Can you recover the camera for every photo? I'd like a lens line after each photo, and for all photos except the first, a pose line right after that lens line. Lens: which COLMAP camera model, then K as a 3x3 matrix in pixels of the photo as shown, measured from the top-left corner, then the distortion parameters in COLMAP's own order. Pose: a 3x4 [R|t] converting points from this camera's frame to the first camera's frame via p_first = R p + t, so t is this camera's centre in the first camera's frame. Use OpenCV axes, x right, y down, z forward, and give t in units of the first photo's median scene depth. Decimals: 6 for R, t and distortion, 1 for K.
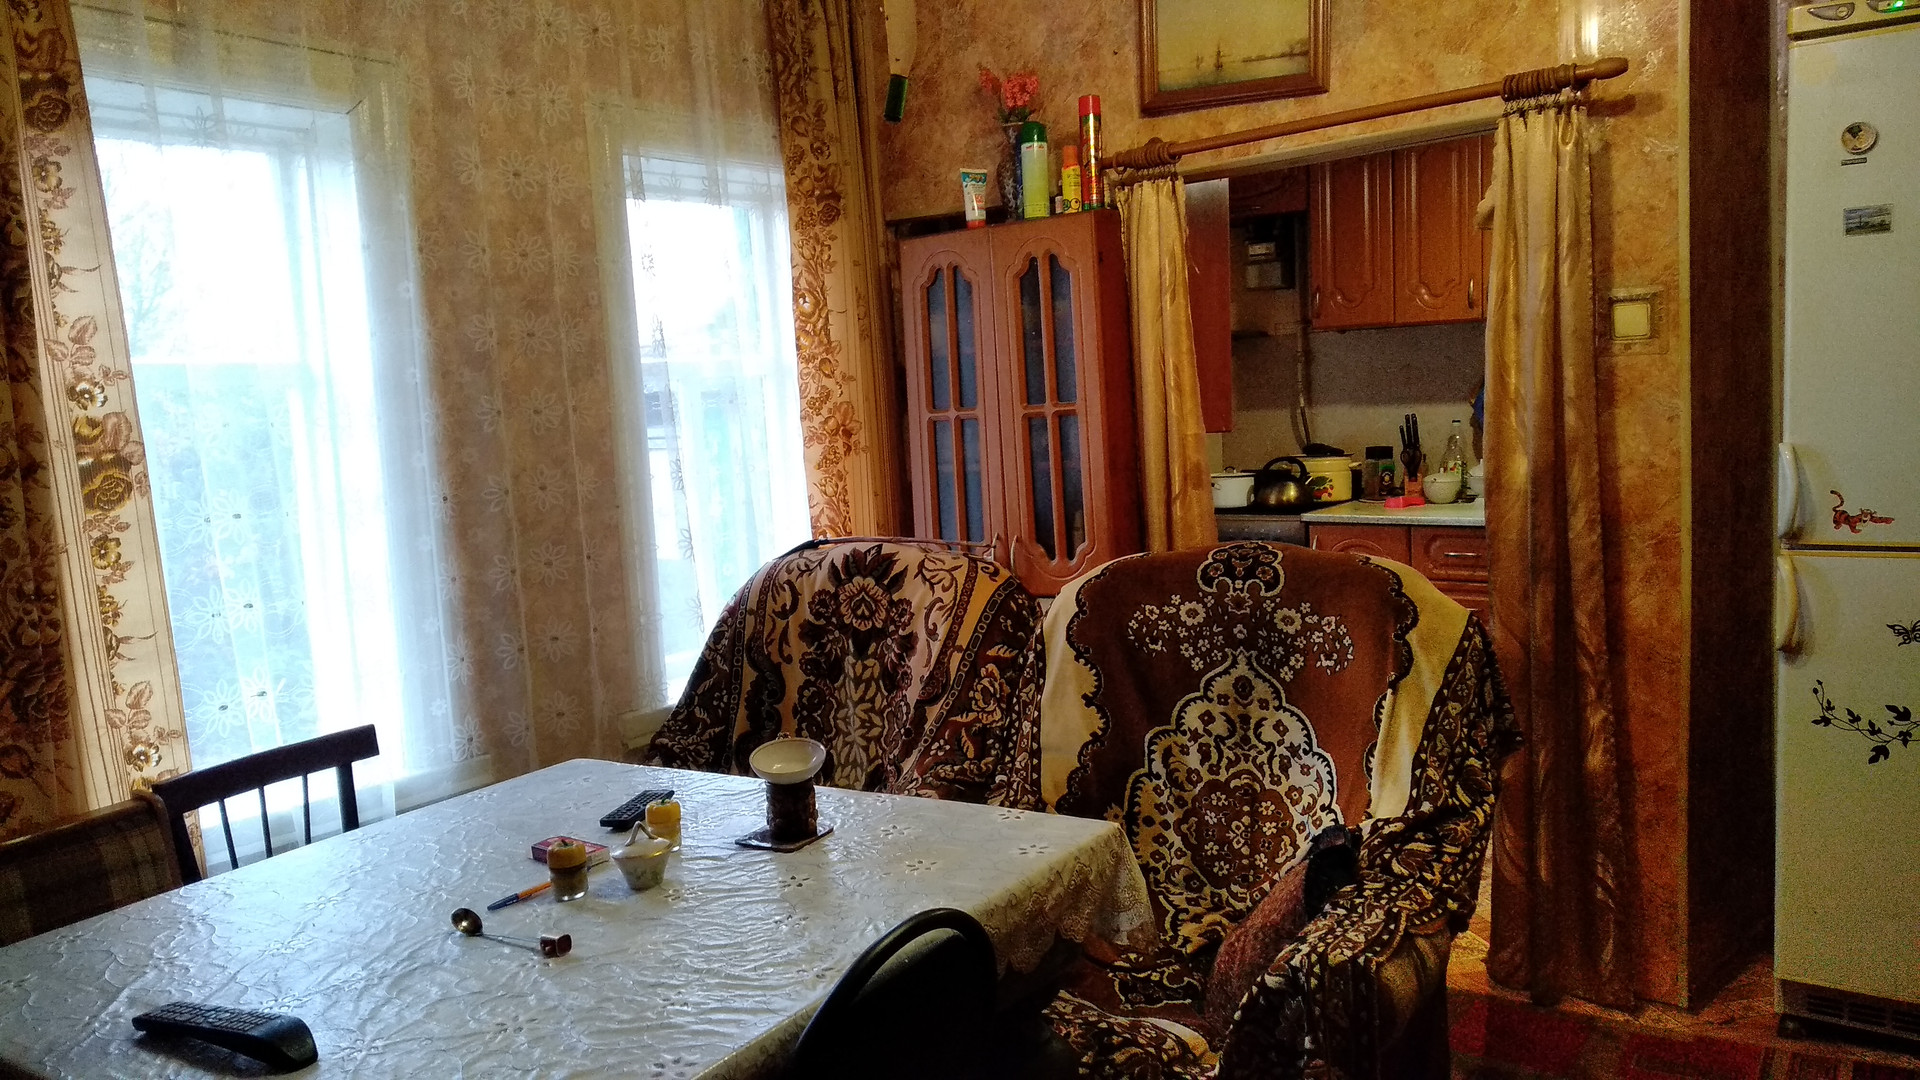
lens RADIAL K [[1491.4, 0, 926.7], [0, 1491.4, 532.7], [0, 0, 1]] dist [0.060755, -0.116466]
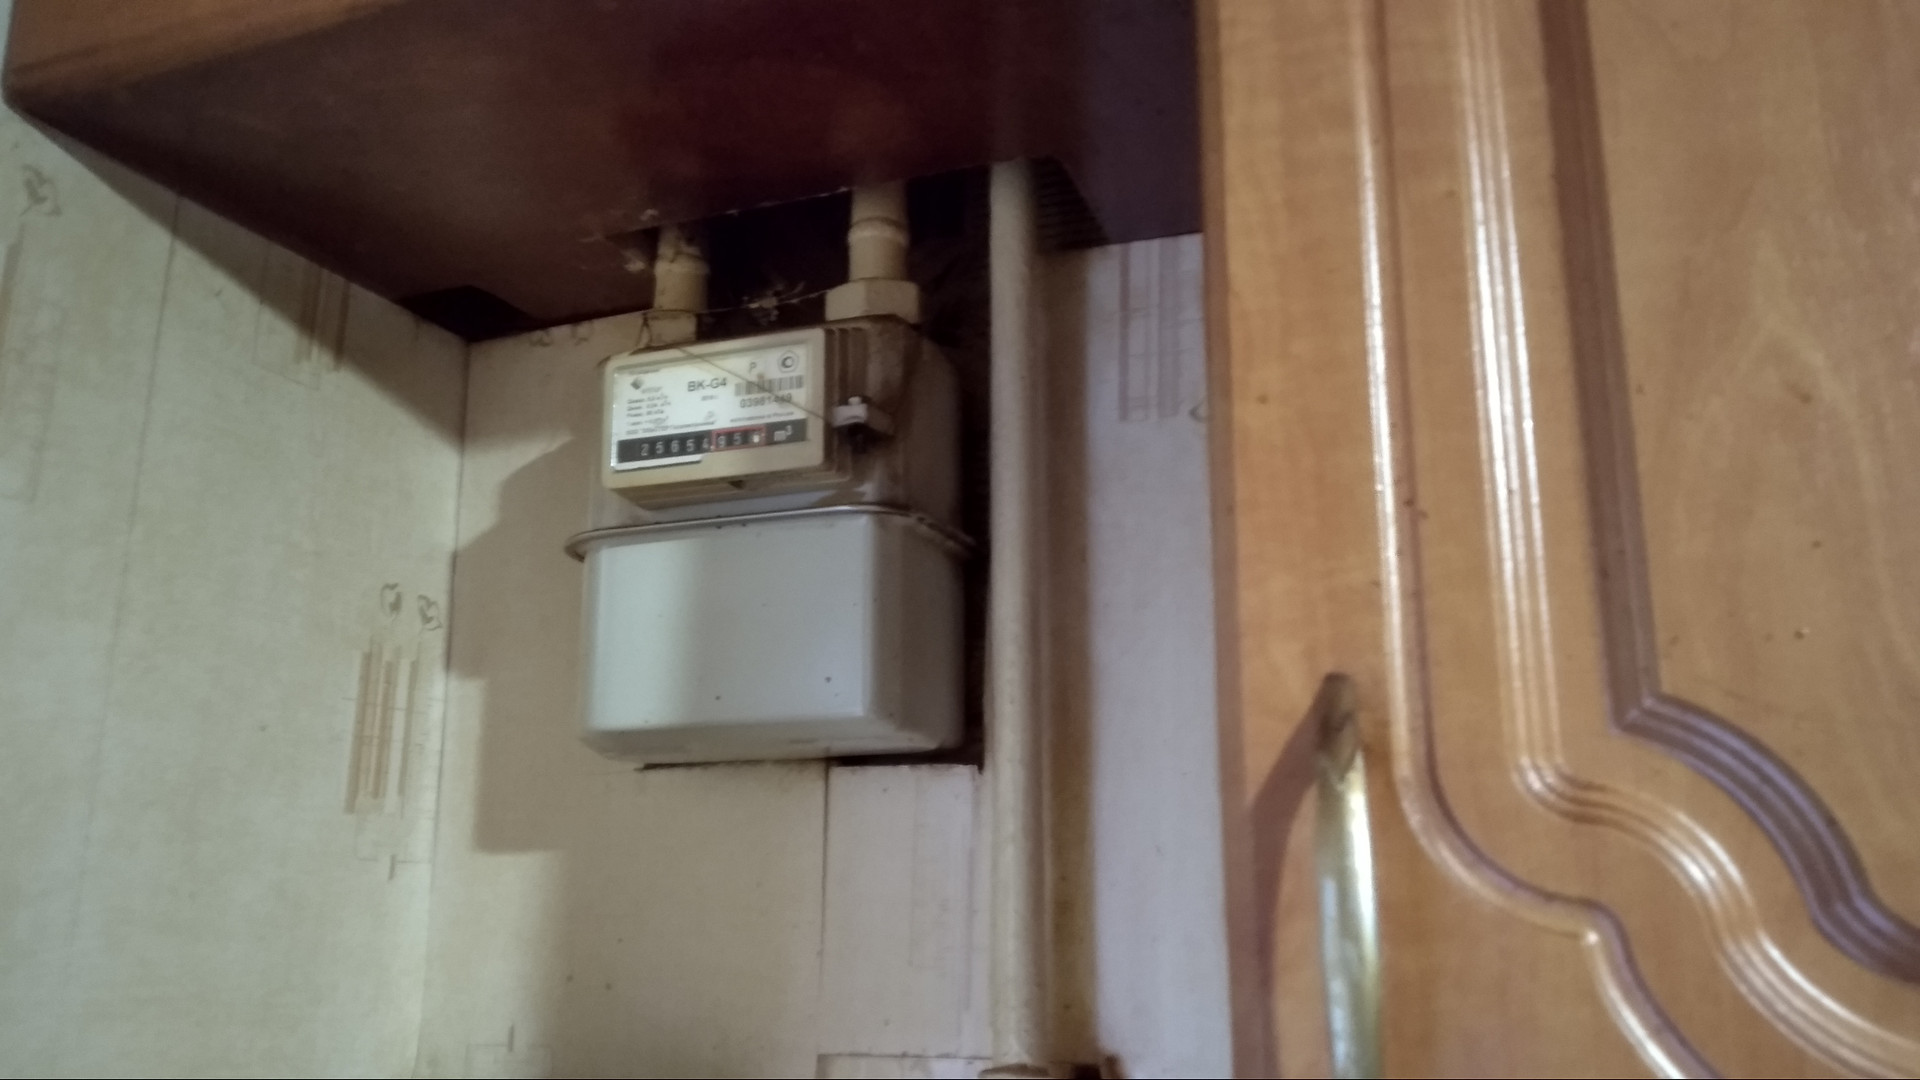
lens RADIAL K [[1507.3, 0, 960.0], [0, 1507.3, 540.0], [0, 0, 1]] dist [0.068573, -0.119476]
pose [[0.974661, 0.106569, 0.196669, 0.465263], [-0.032728, 0.937694, -0.345917, -0.294982], [-0.221280, 0.330715, 0.917422, 1.887997]]
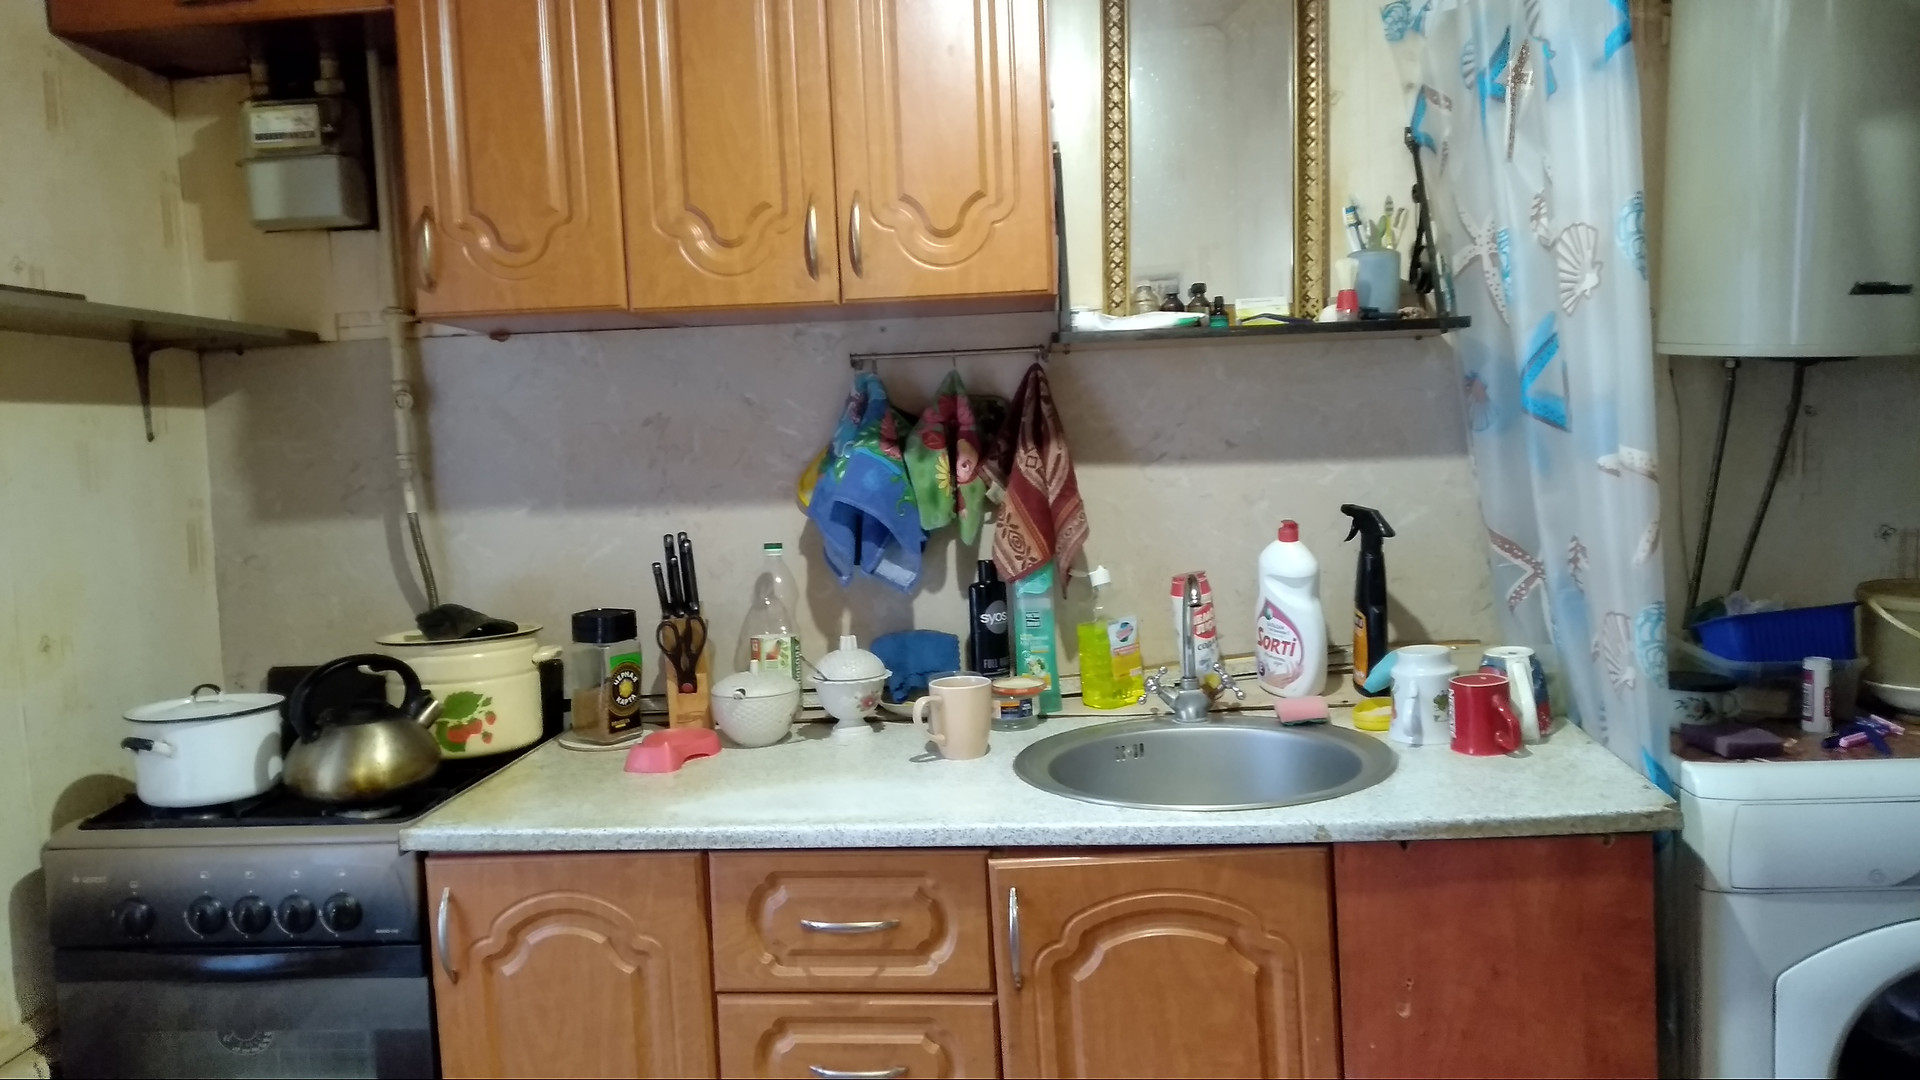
lens RADIAL K [[1450.6, 0, 960.0], [0, 1450.6, 540.0], [0, 0, 1]] dist [0.032987, -0.051013]
pose [[0.846334, -0.033993, 0.531566, 0.350125], [0.052422, 0.998432, -0.019616, -0.129686], [-0.530066, 0.044468, 0.846790, 1.230074]]
